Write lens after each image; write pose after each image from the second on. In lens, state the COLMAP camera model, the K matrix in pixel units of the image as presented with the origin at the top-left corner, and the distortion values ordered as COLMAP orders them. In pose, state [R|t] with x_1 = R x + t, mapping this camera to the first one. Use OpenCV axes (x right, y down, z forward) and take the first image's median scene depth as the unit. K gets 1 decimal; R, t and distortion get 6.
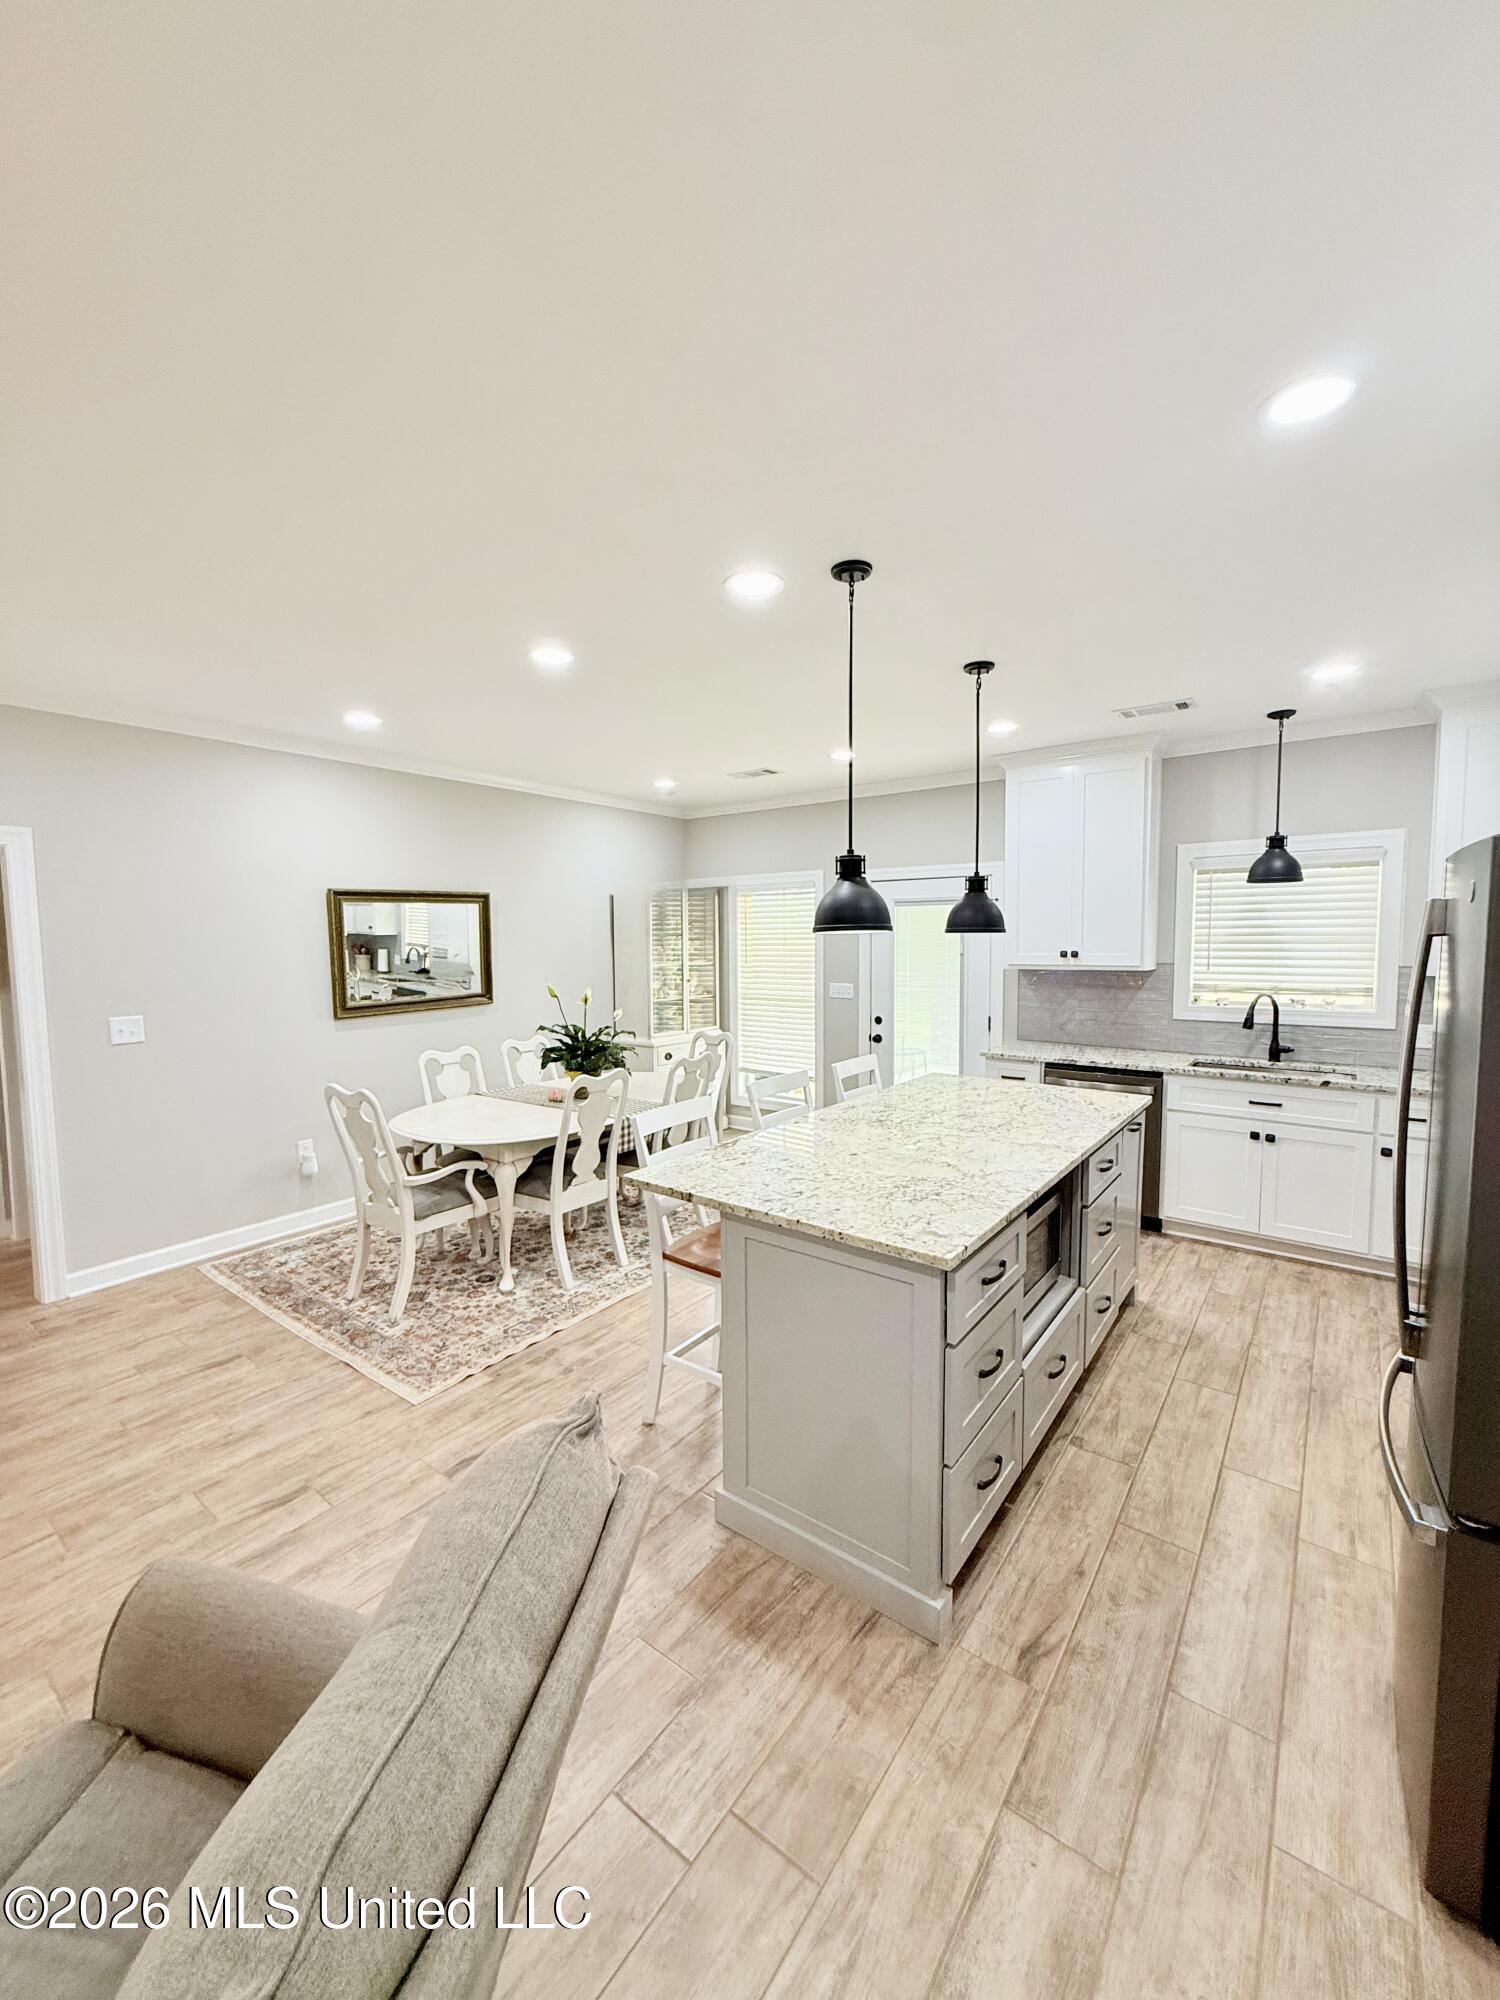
lens RADIAL K [[797.2, 0, 745.2], [0, 797.2, 997.5], [0, 0, 1]] dist [0.000570, -0.000224]
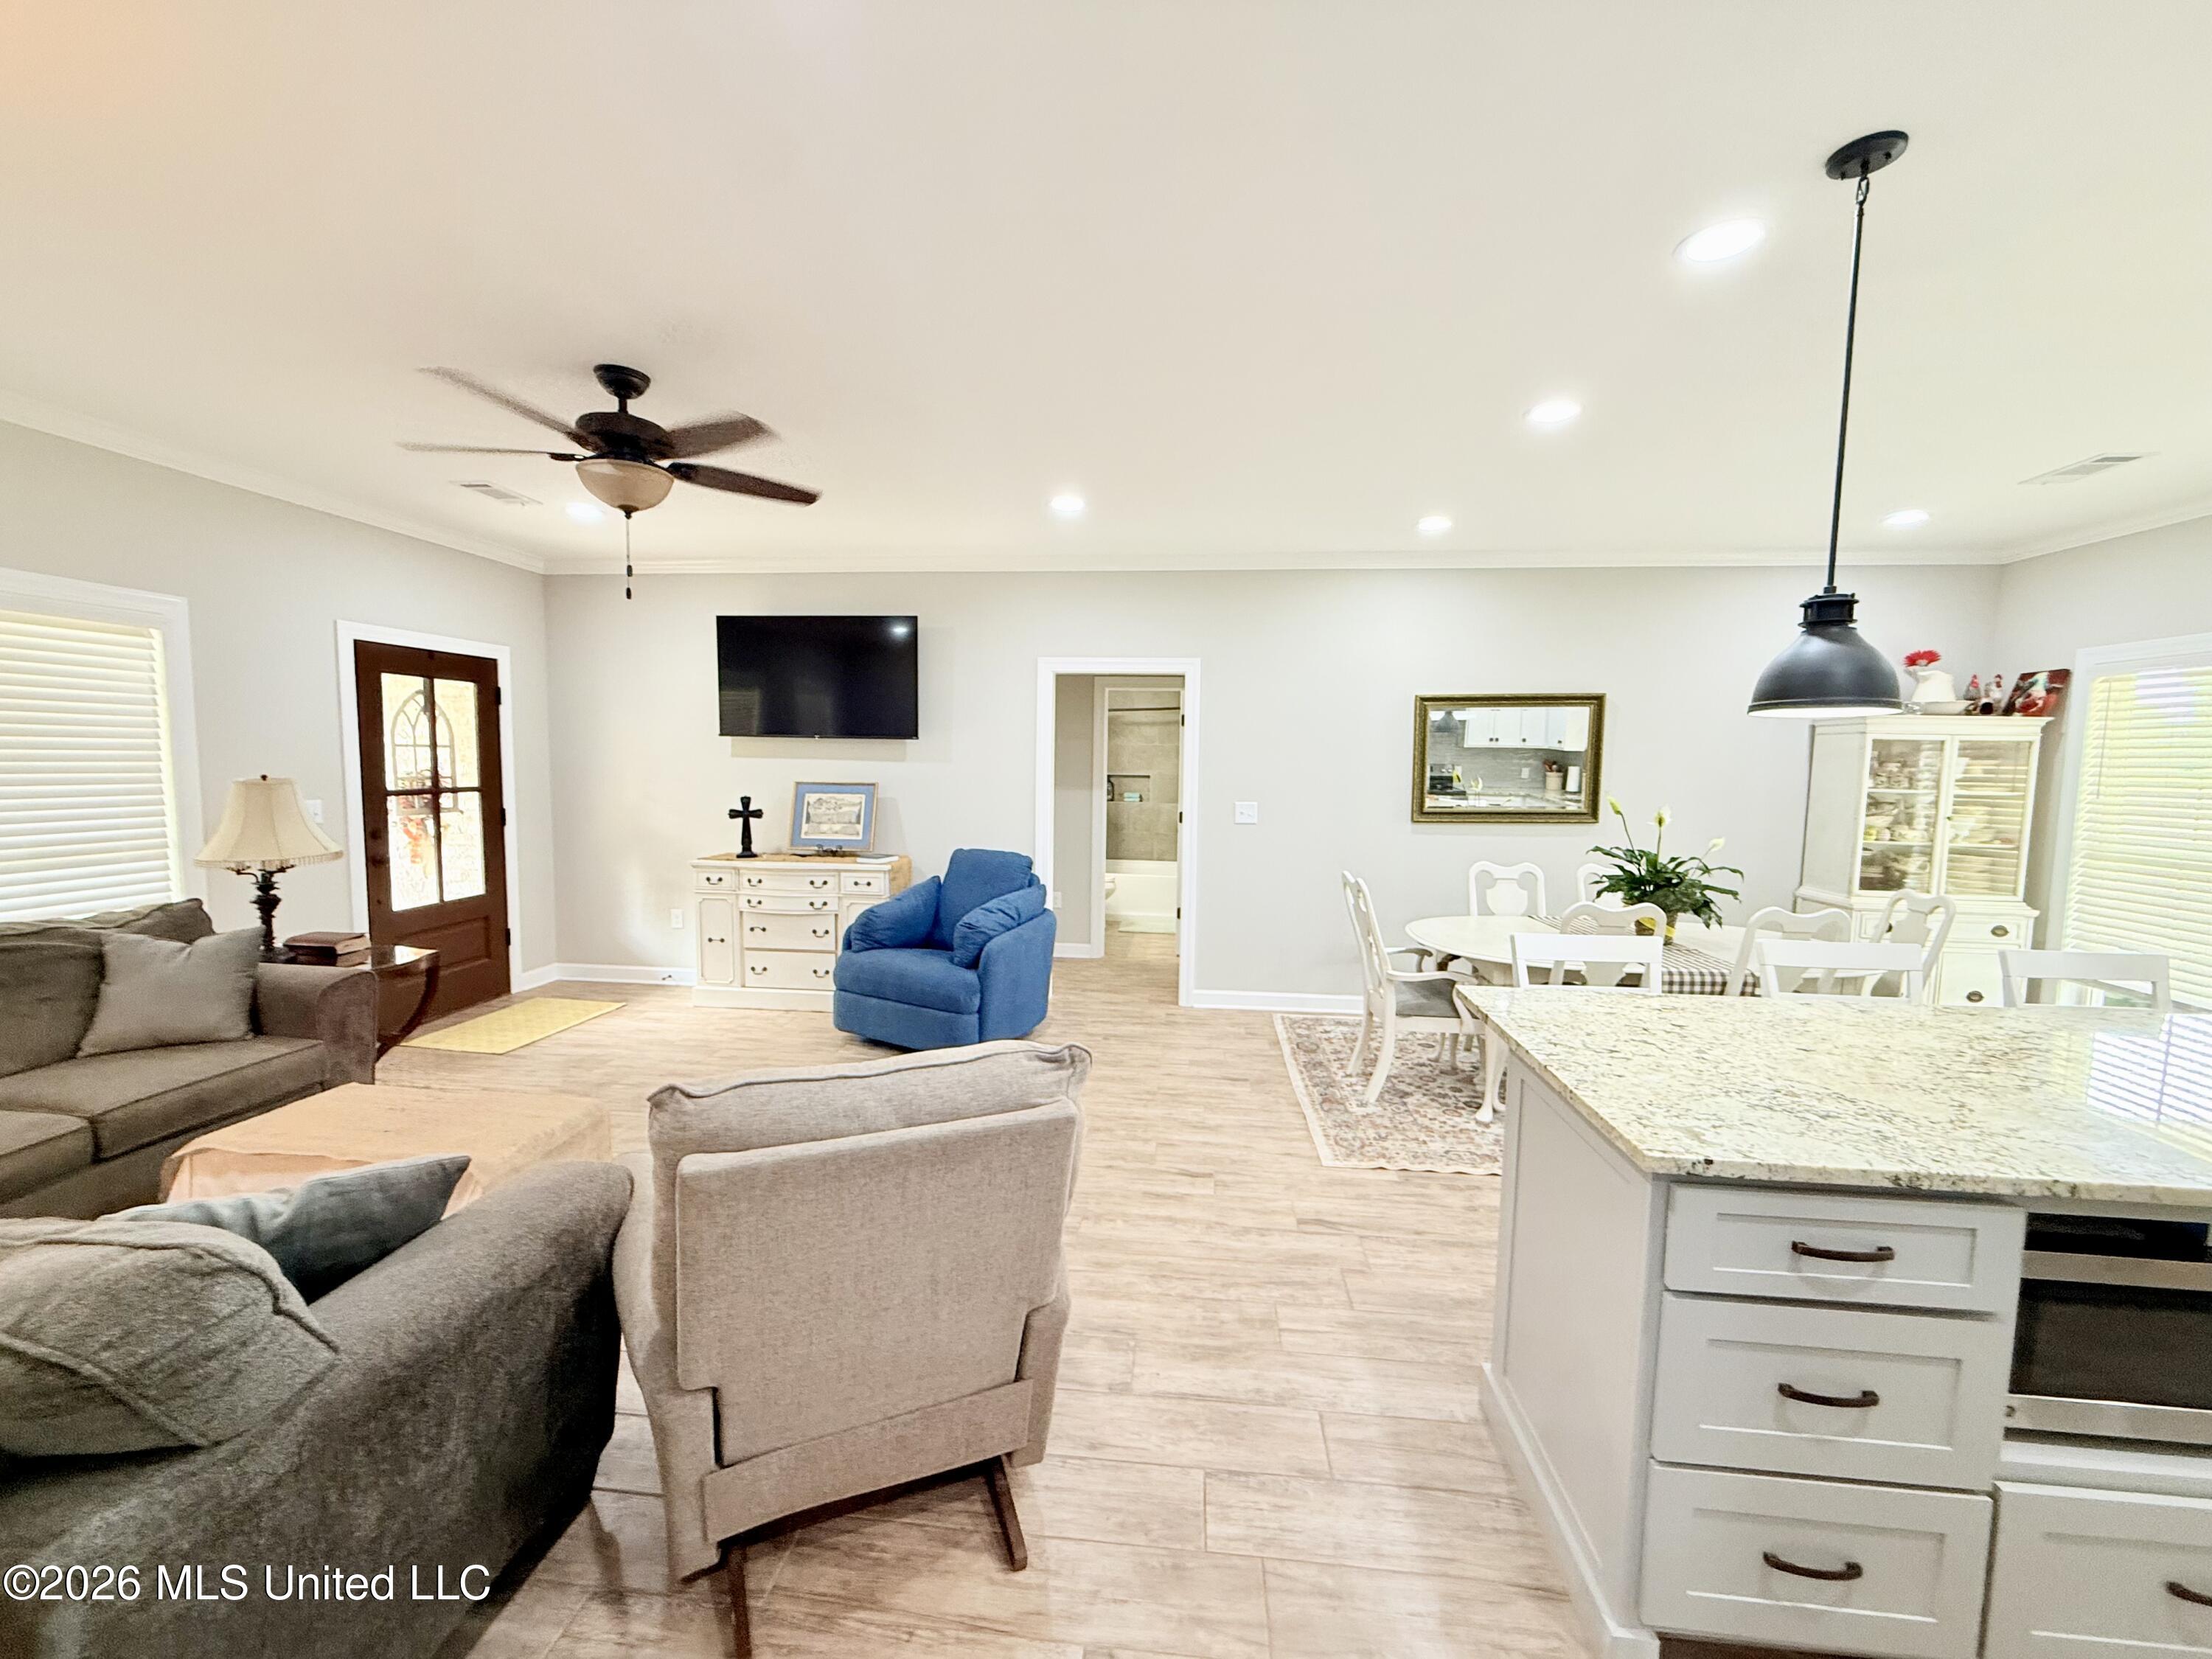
lens RADIAL K [[881.7, 0, 1101.7], [0, 881.7, 833.8], [0, 0, 1]] dist [0.000570, -0.000224]
pose [[0.516762, 0.088691, -0.851523, 0.321999], [-0.084676, 0.995038, 0.052252, 0.021465], [0.851932, 0.045102, 0.521707, 0.080859]]
